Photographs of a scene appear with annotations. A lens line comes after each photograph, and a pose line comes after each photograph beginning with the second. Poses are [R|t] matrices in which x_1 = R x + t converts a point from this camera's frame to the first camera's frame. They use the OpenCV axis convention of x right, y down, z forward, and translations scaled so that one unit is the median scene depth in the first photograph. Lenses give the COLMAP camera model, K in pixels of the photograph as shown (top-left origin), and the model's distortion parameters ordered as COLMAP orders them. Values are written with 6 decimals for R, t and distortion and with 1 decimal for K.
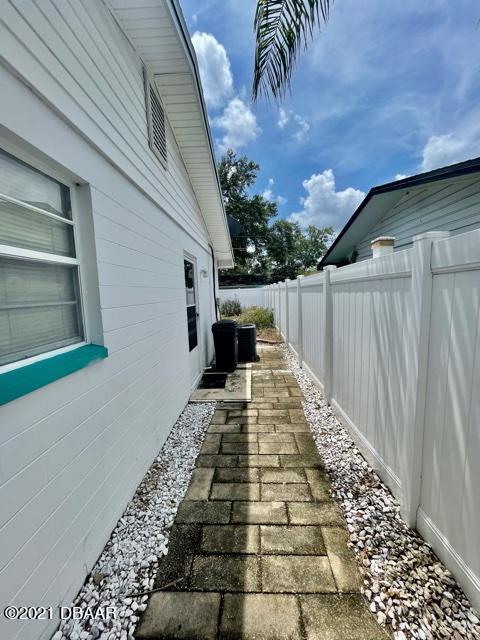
lens RADIAL K [[259.4, 0, 241.4], [0, 259.4, 319.3], [0, 0, 1]] dist [-0.005078, 0.000621]
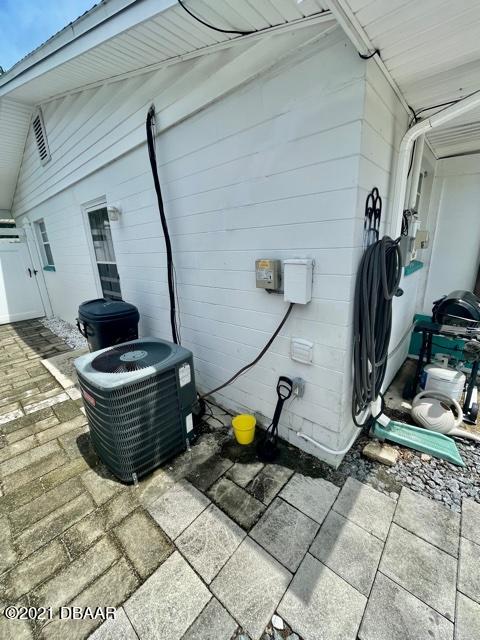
lens RADIAL K [[259.4, 0, 242.4], [0, 259.4, 319.7], [0, 0, 1]] dist [-0.005078, 0.000621]
pose [[-0.638136, 0.252616, -0.727301, 0.221157], [-0.034148, 0.934425, 0.354519, -0.221863], [0.769166, 0.251067, -0.587664, 2.107033]]
